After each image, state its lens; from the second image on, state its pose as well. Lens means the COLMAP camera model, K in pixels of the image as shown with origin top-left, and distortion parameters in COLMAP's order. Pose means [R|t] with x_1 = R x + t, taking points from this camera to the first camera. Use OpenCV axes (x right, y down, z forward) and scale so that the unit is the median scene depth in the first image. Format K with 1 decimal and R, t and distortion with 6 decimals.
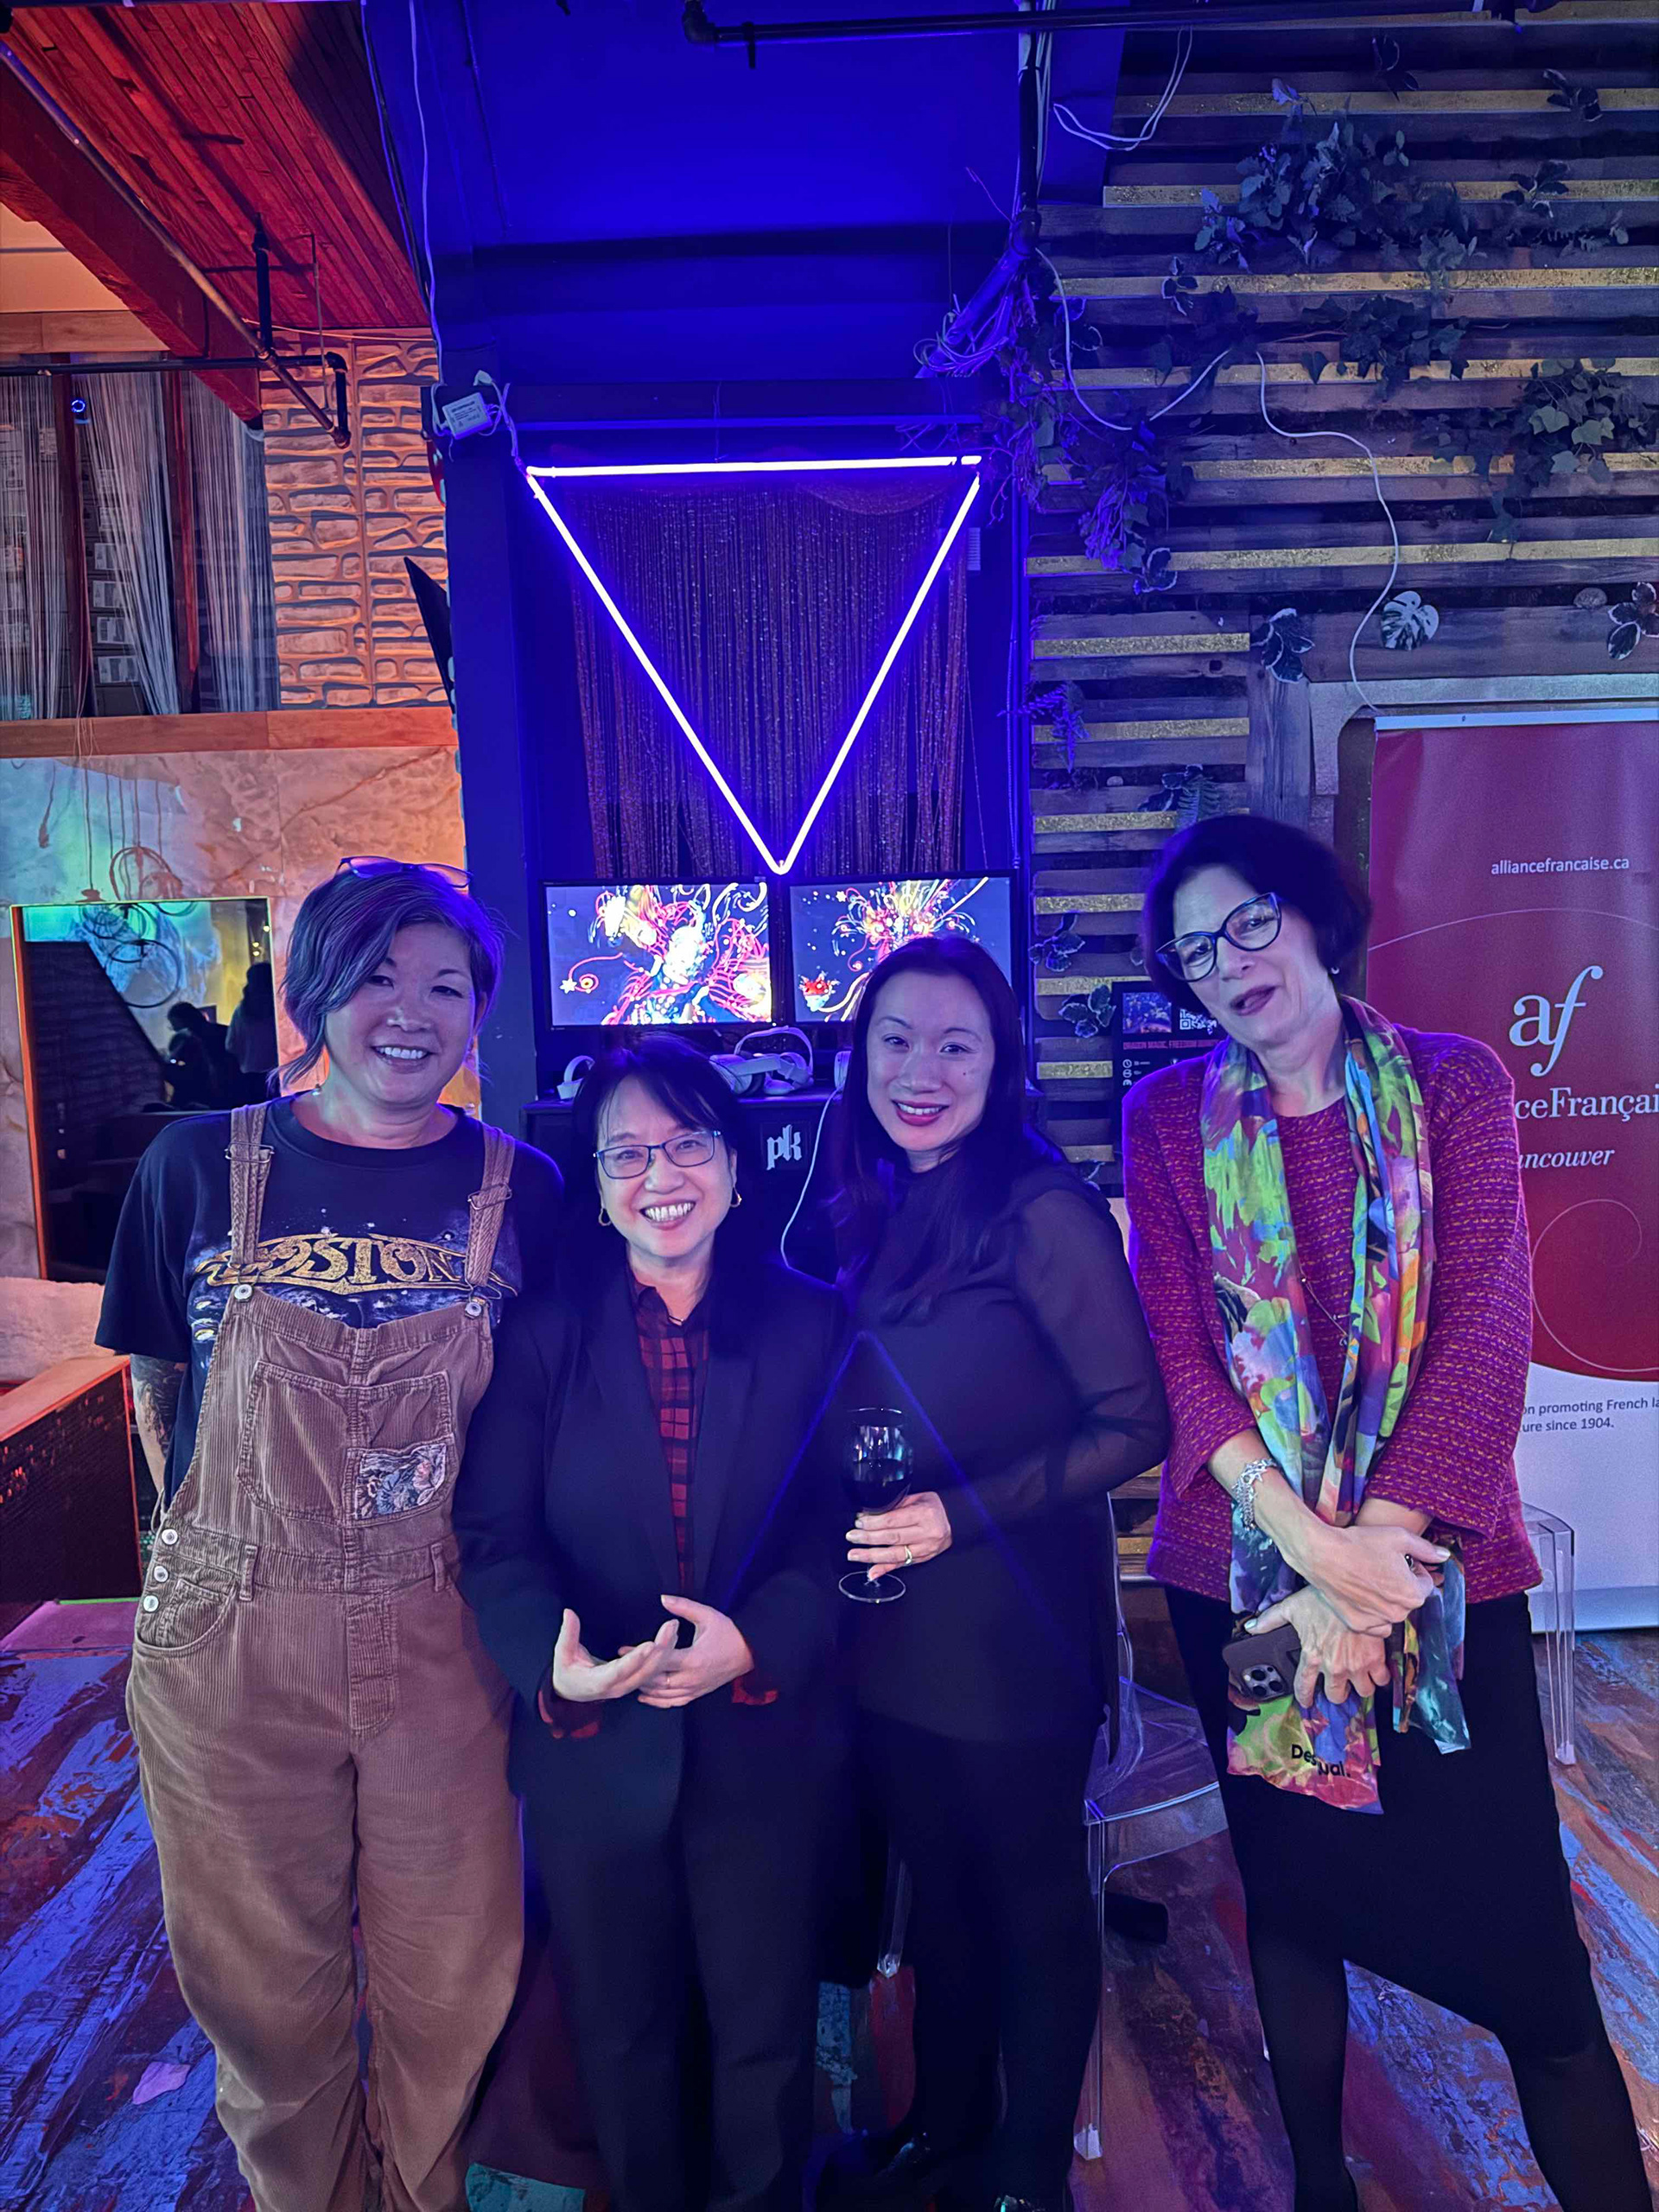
lens RADIAL K [[1549.4, 0, 829.5], [0, 1549.4, 1106.0], [0, 0, 1]] dist [-0.005687, -0.002177]
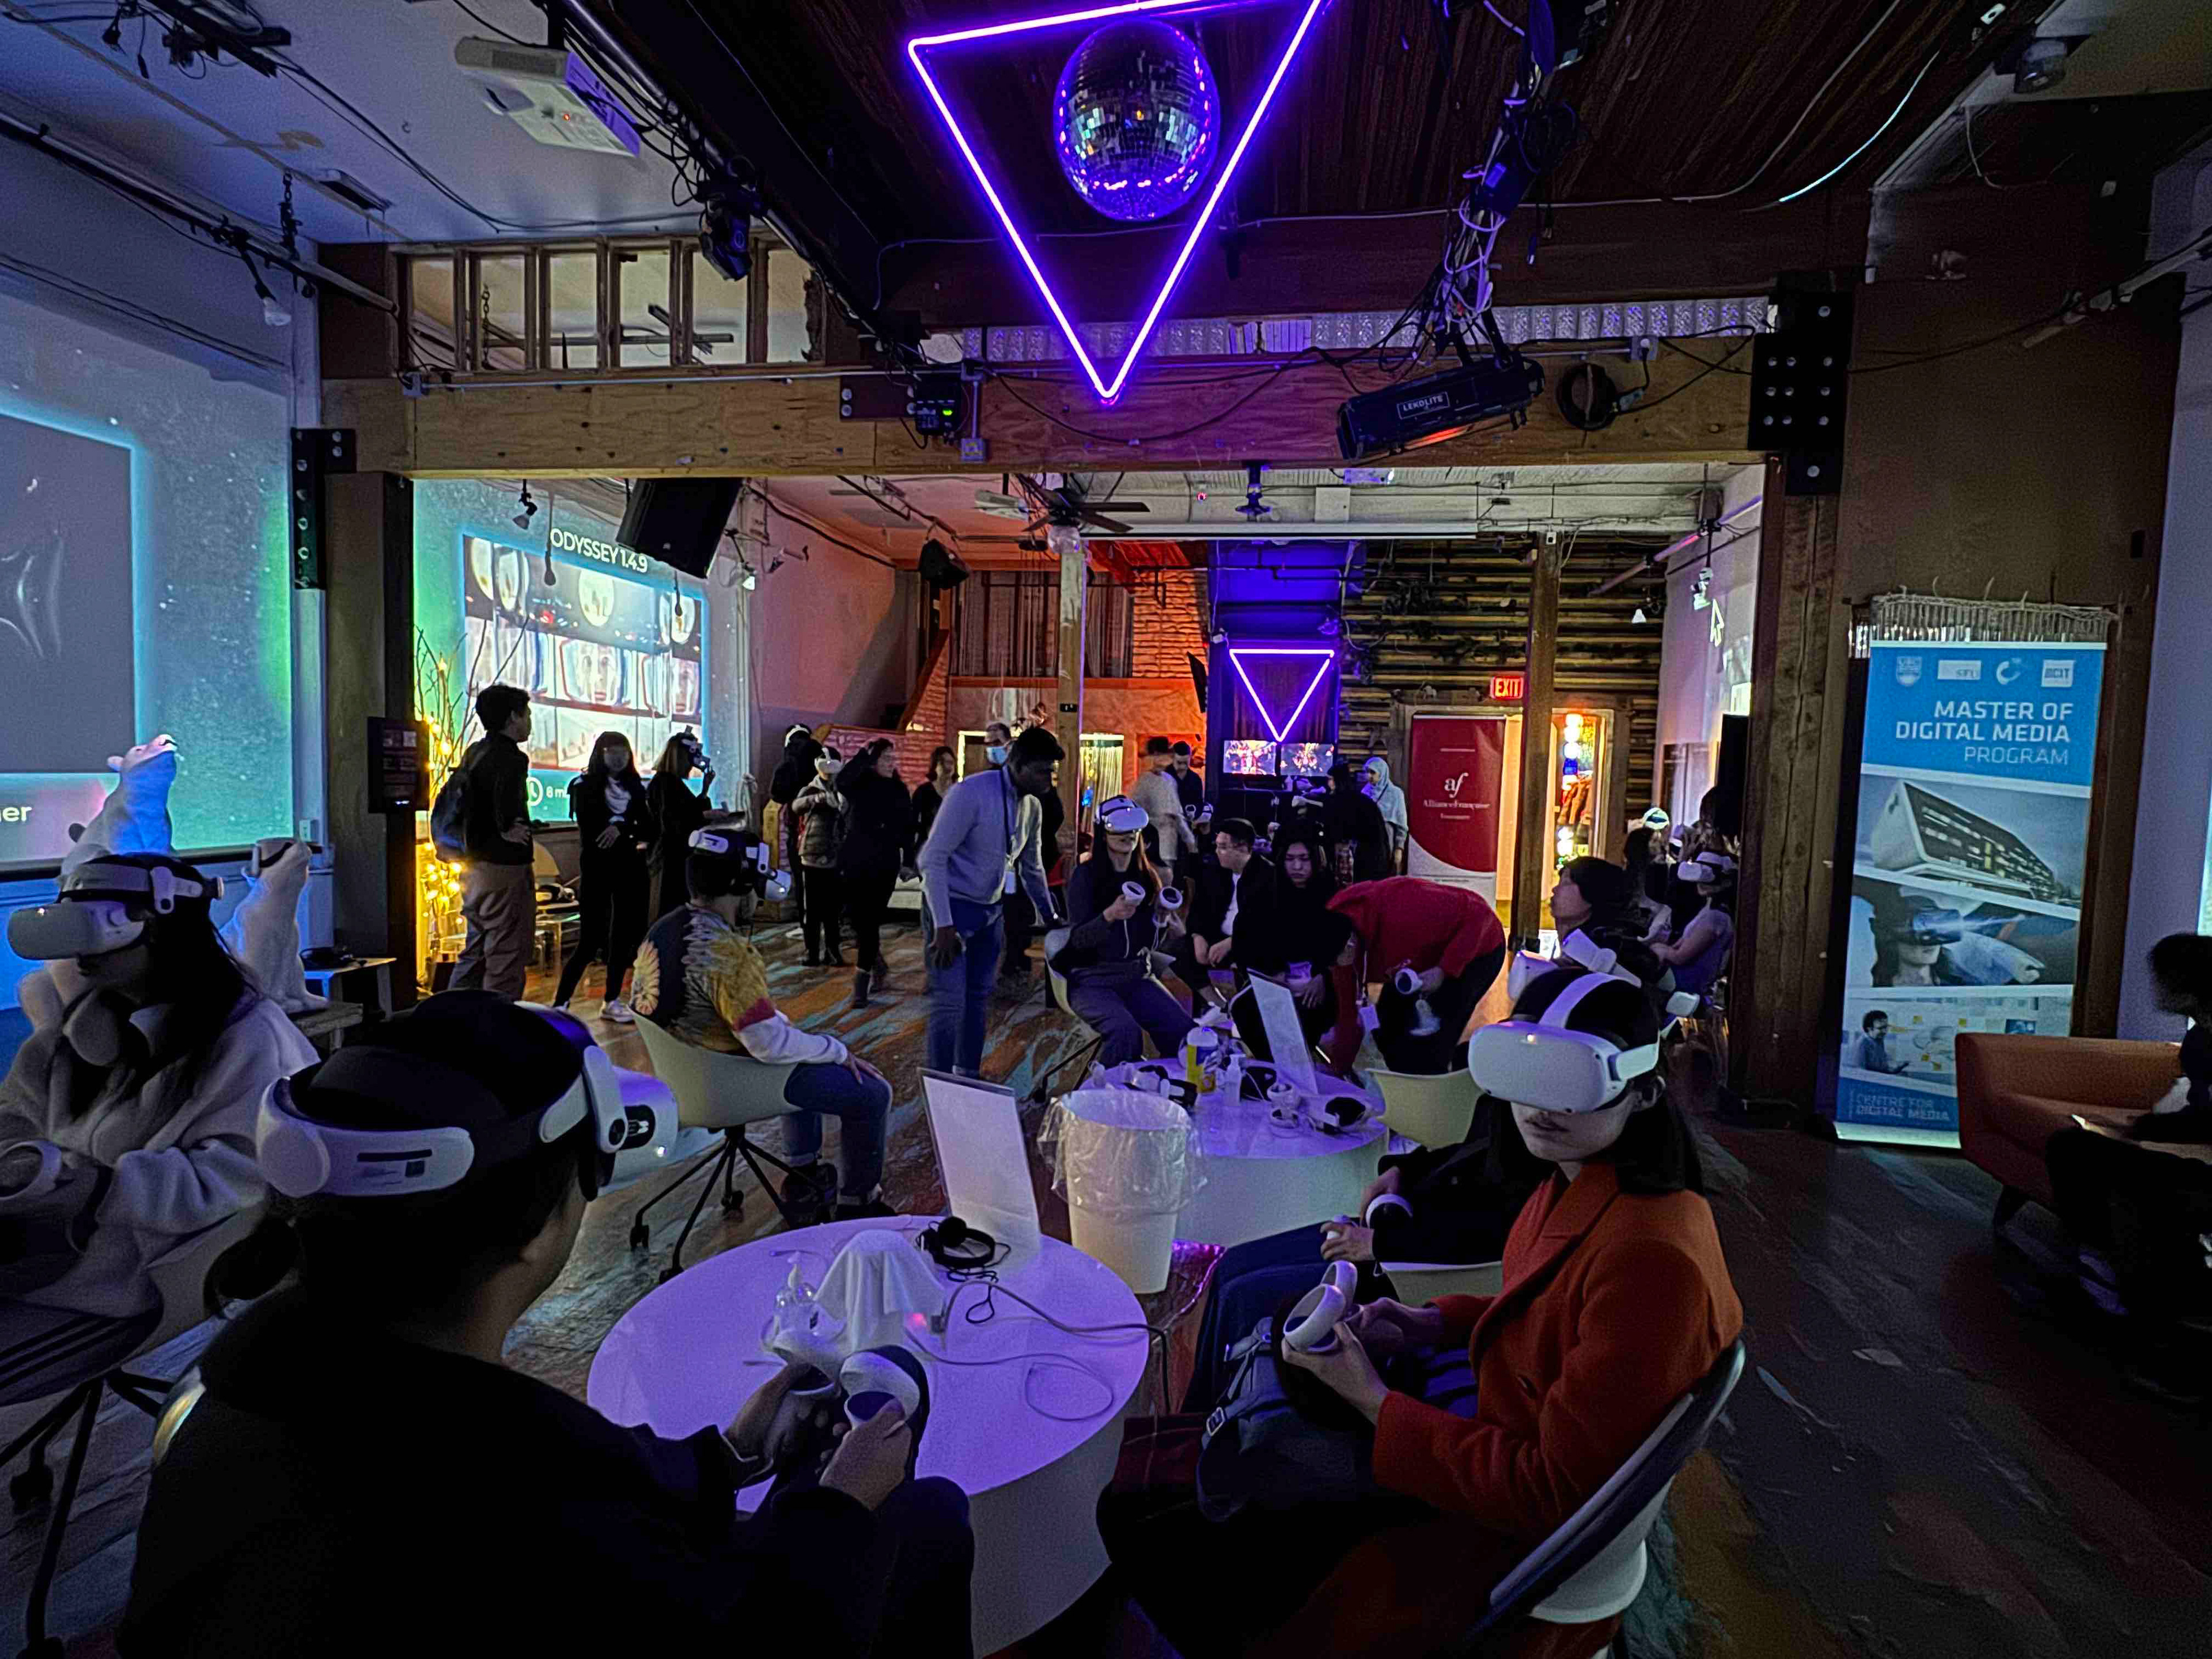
lens RADIAL K [[1057.7, 0, 1106.0], [0, 1057.7, 829.5], [0, 0, 1]] dist [0.001363, 0.000350]
pose [[0.980137, 0.072074, -0.184760, 0.060456], [-0.077674, 0.996708, -0.023242, 0.214715], [0.182476, 0.037132, 0.982509, -2.089900]]
